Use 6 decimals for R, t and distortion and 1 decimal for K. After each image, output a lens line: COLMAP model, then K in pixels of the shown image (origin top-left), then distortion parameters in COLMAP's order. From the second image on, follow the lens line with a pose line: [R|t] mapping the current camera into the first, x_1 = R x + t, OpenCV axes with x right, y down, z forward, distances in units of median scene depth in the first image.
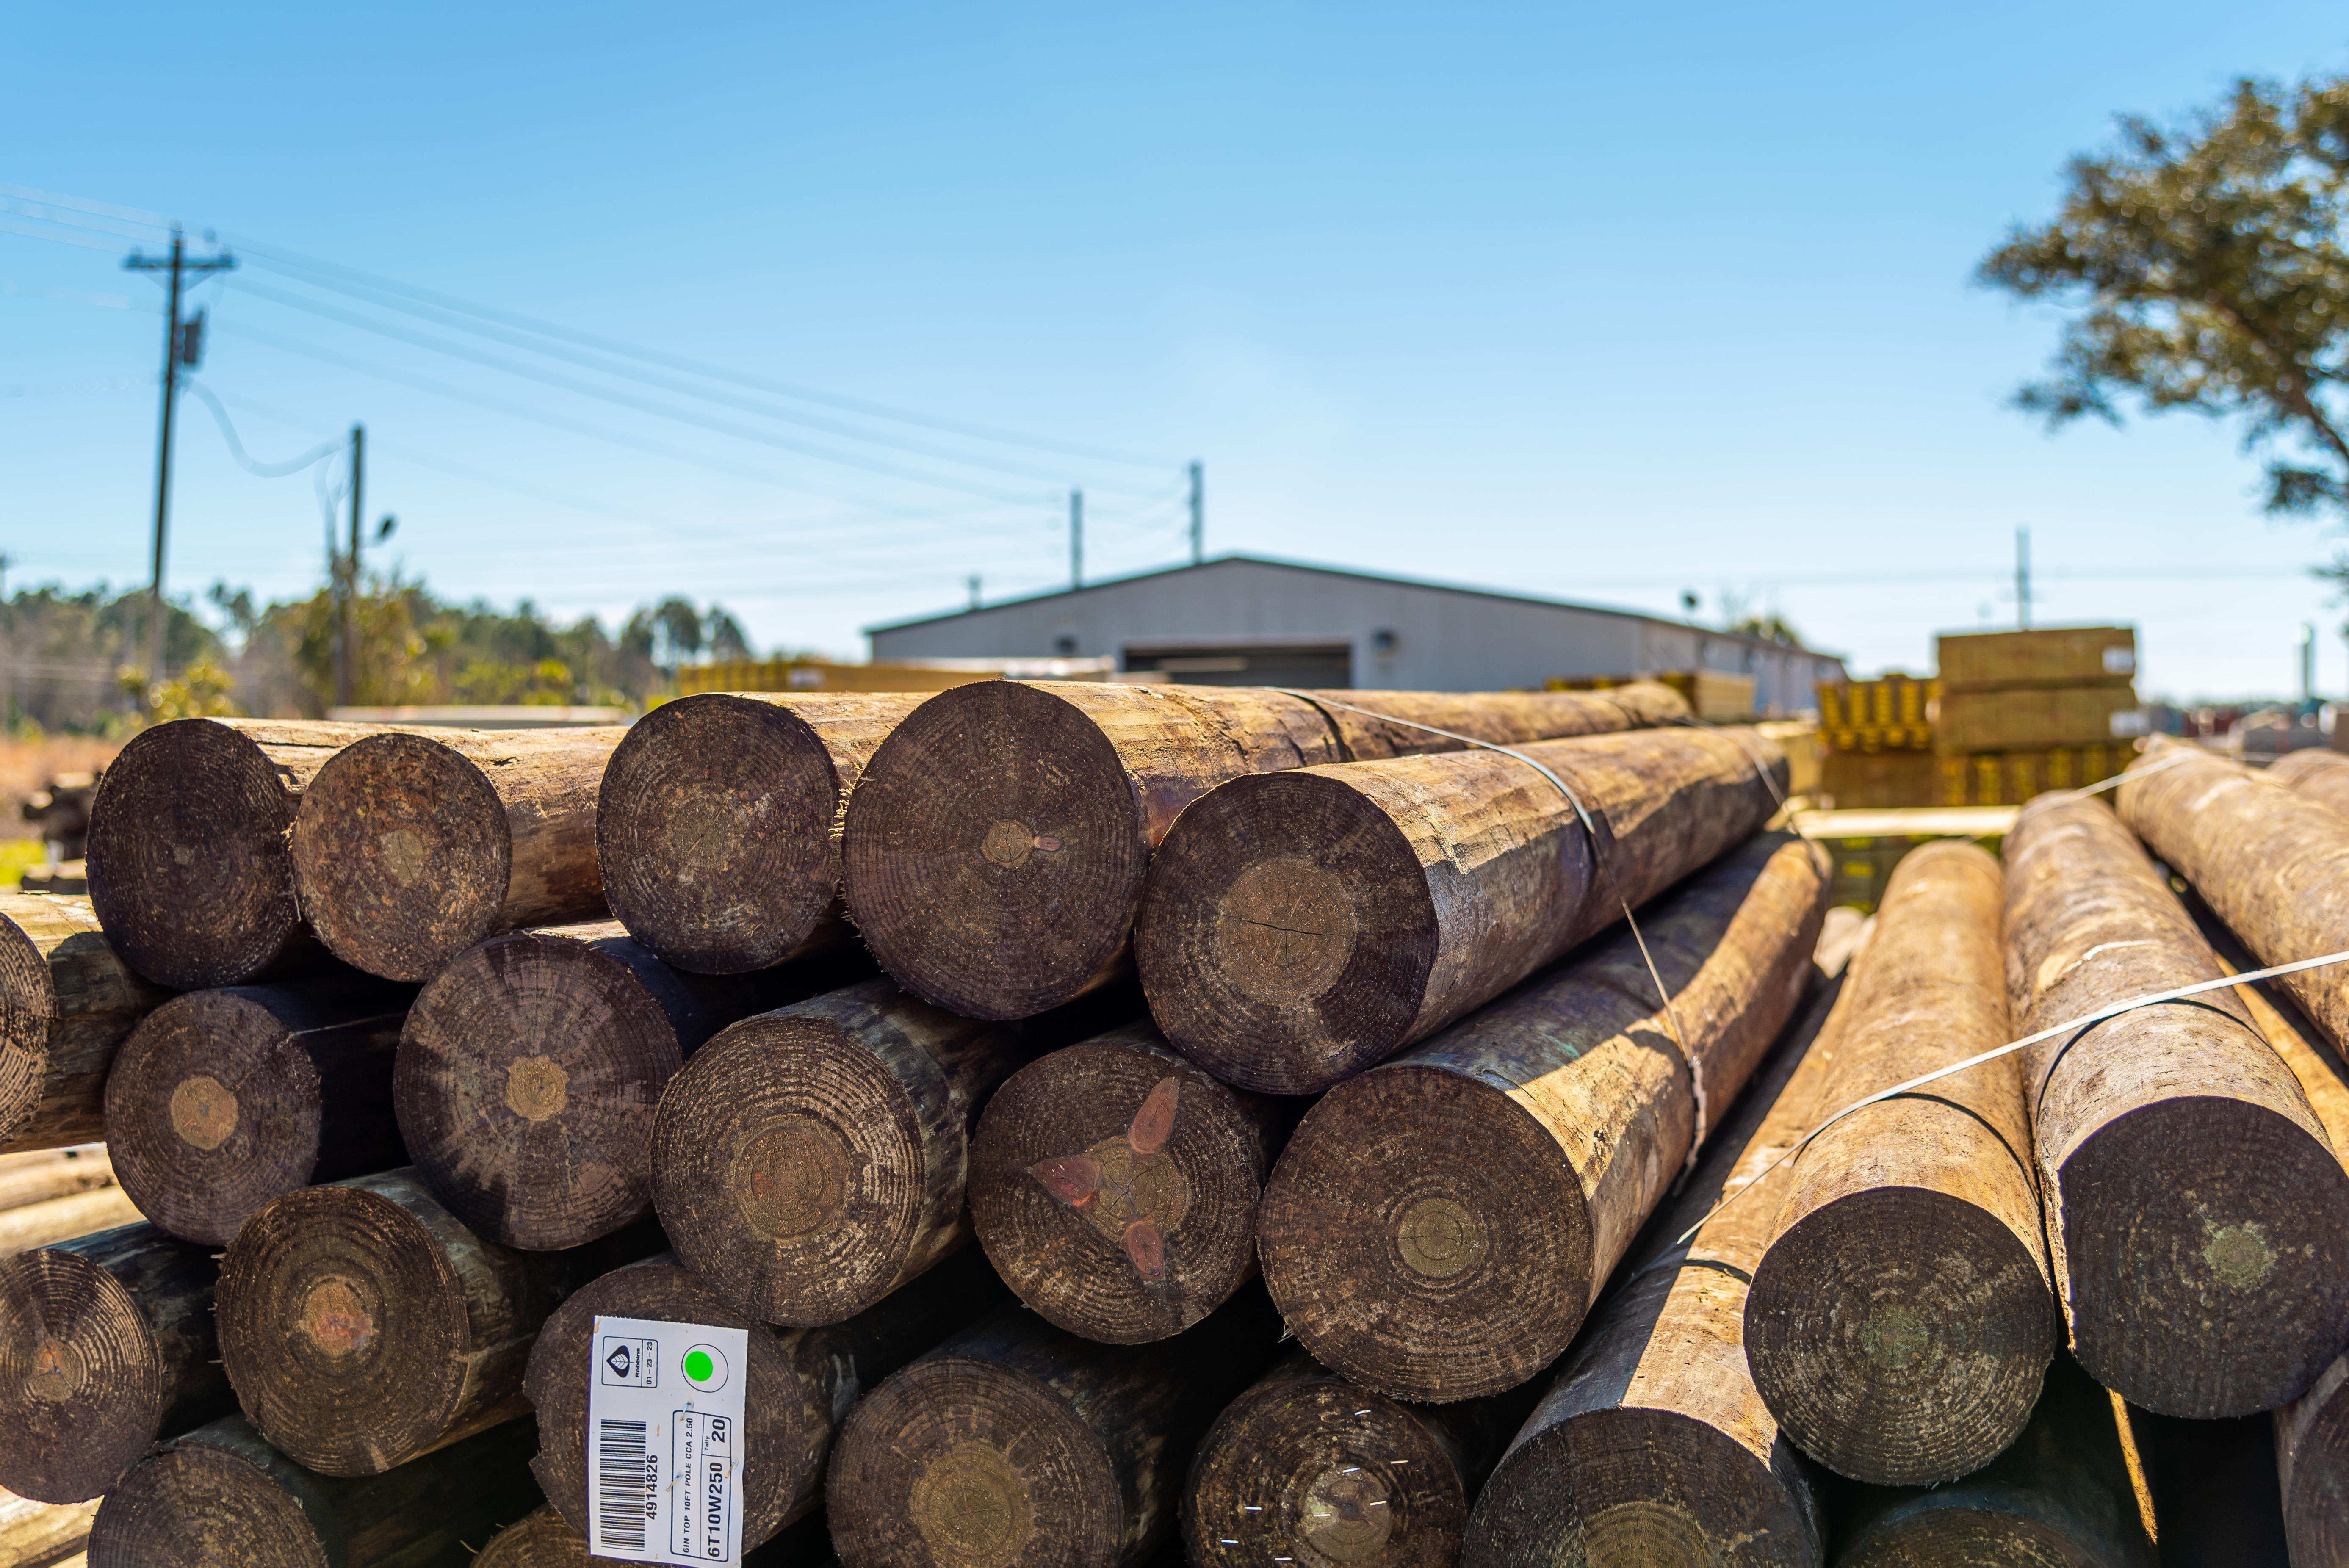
lens RADIAL K [[2874.7, 0, 1174.5], [0, 2874.7, 784.0], [0, 0, 1]] dist [0.000056, -0.005577]
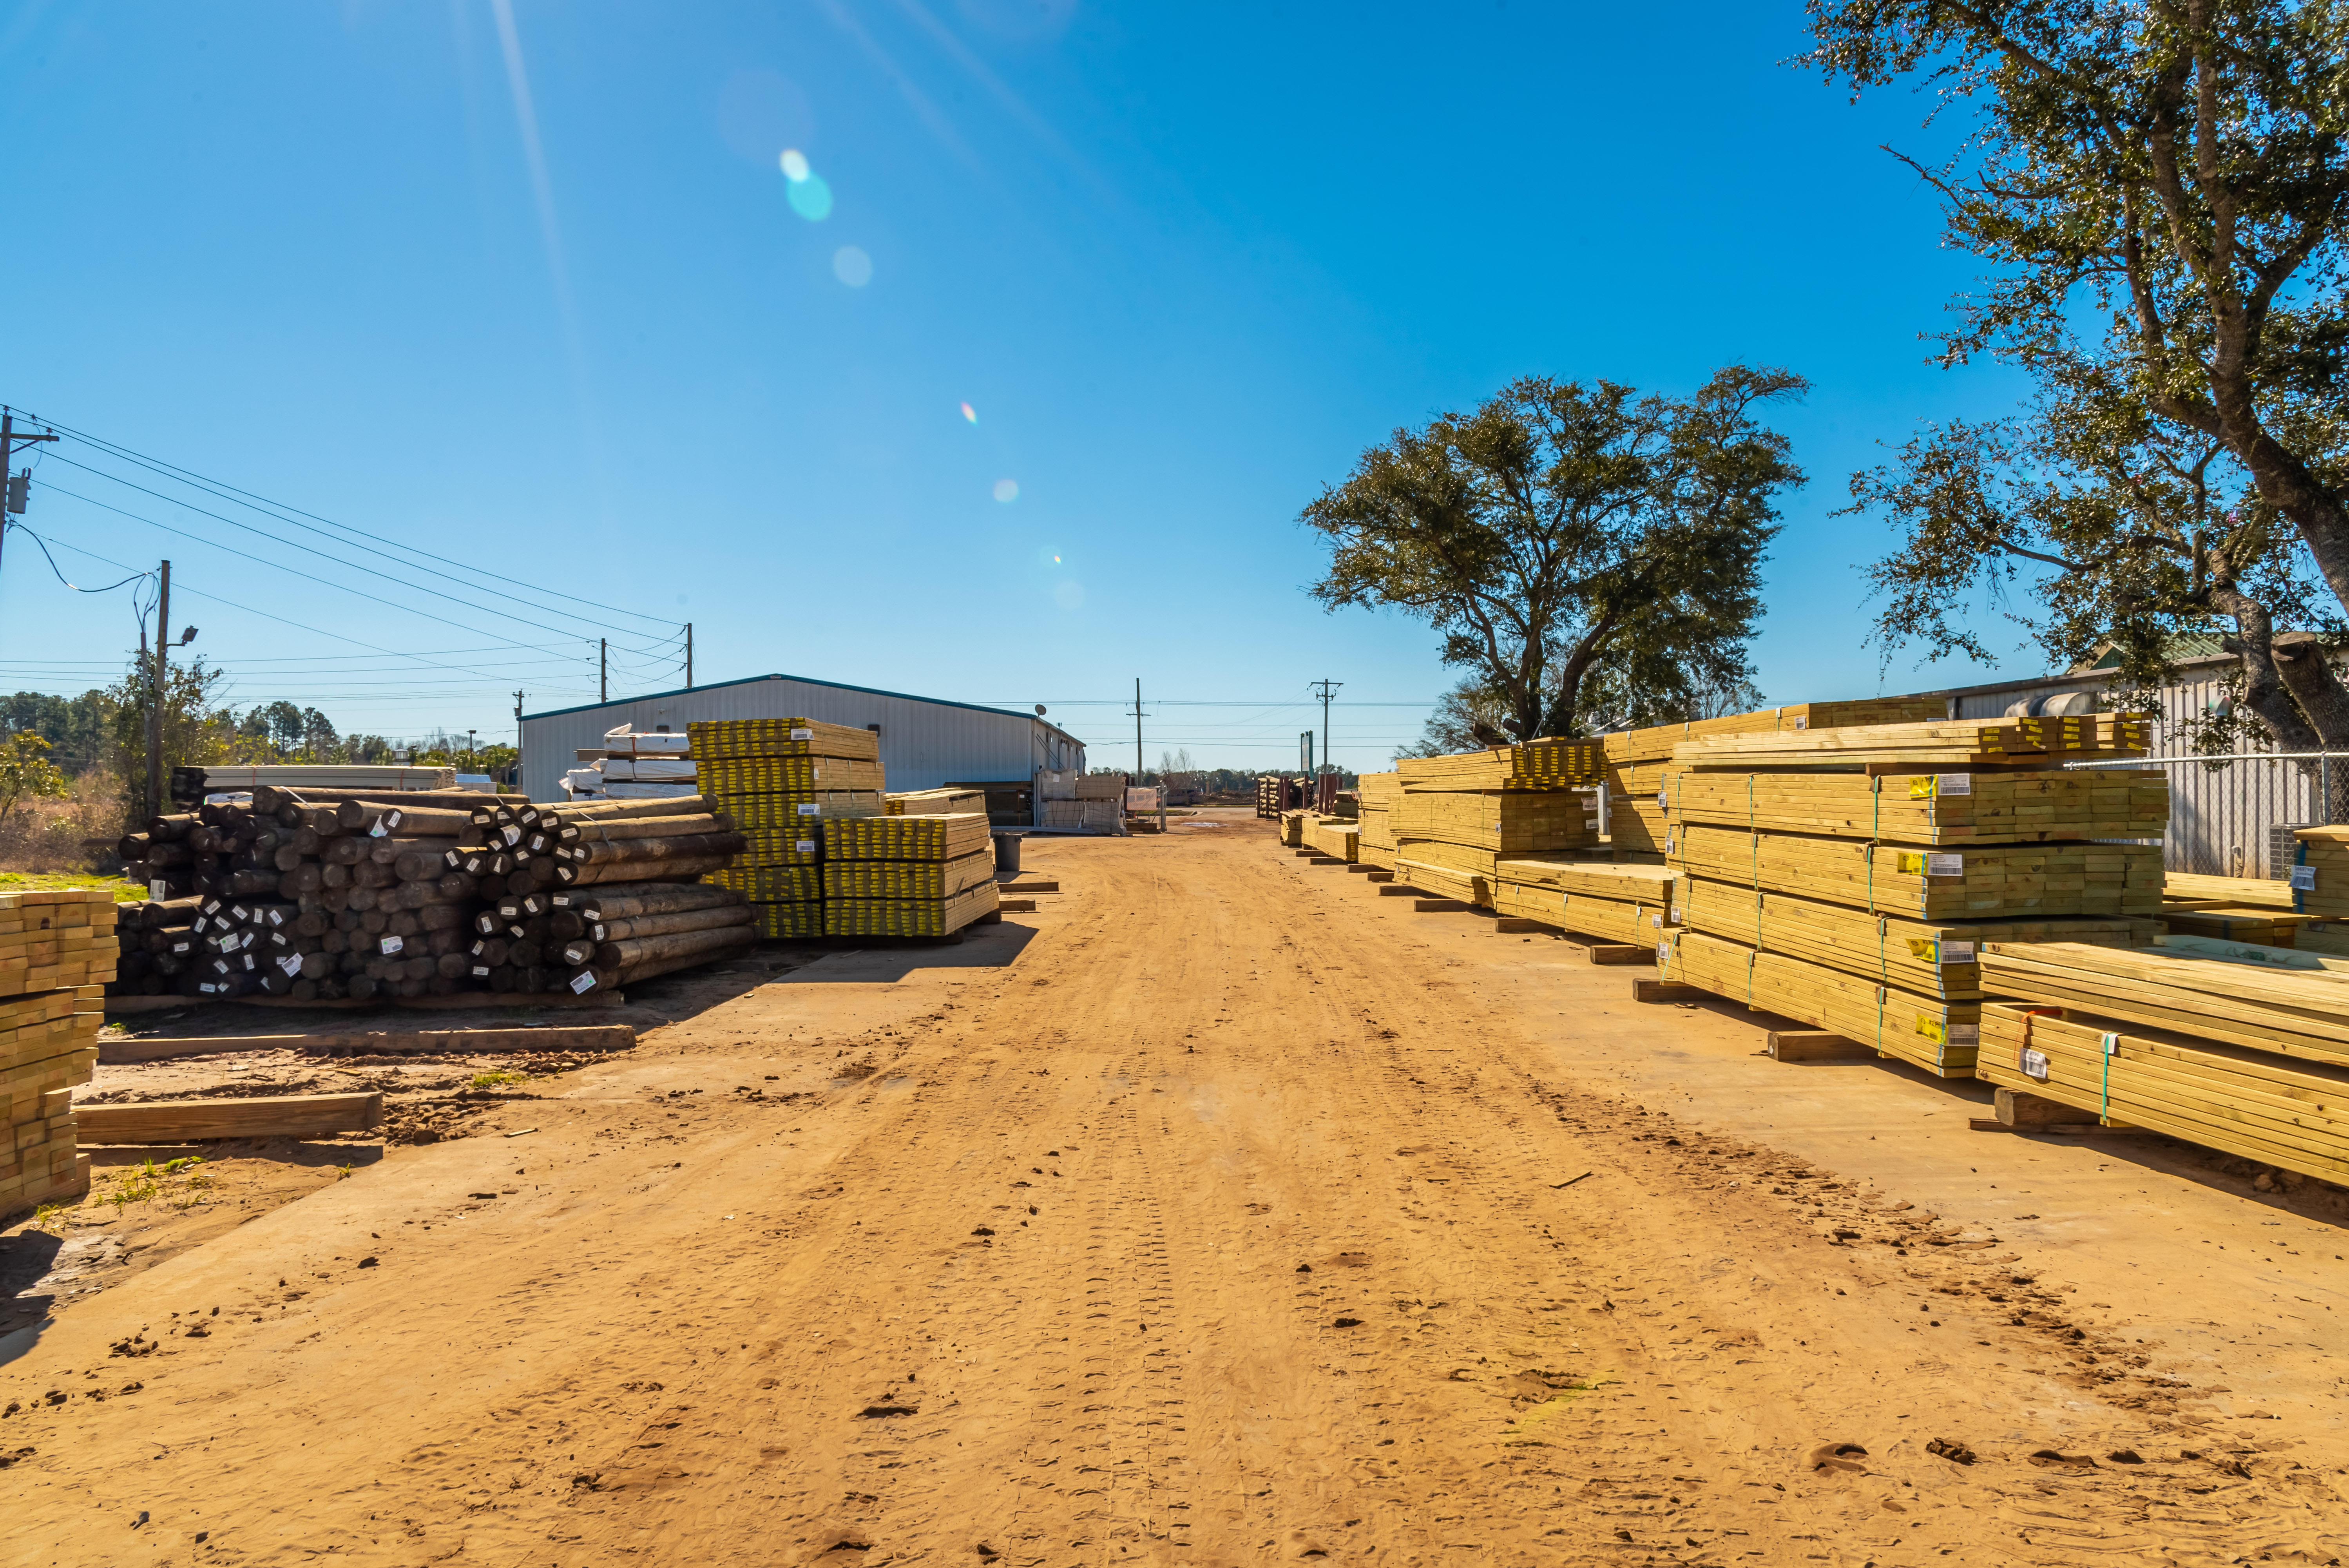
lens RADIAL K [[1562.8, 0, 1174.5], [0, 1562.8, 784.0], [0, 0, 1]] dist [0.003751, 0.000590]
pose [[0.938592, 0.003730, 0.345008, -0.278145], [0.003319, 0.999798, -0.019839, -0.001157], [-0.345013, 0.019766, 0.938390, 0.400584]]
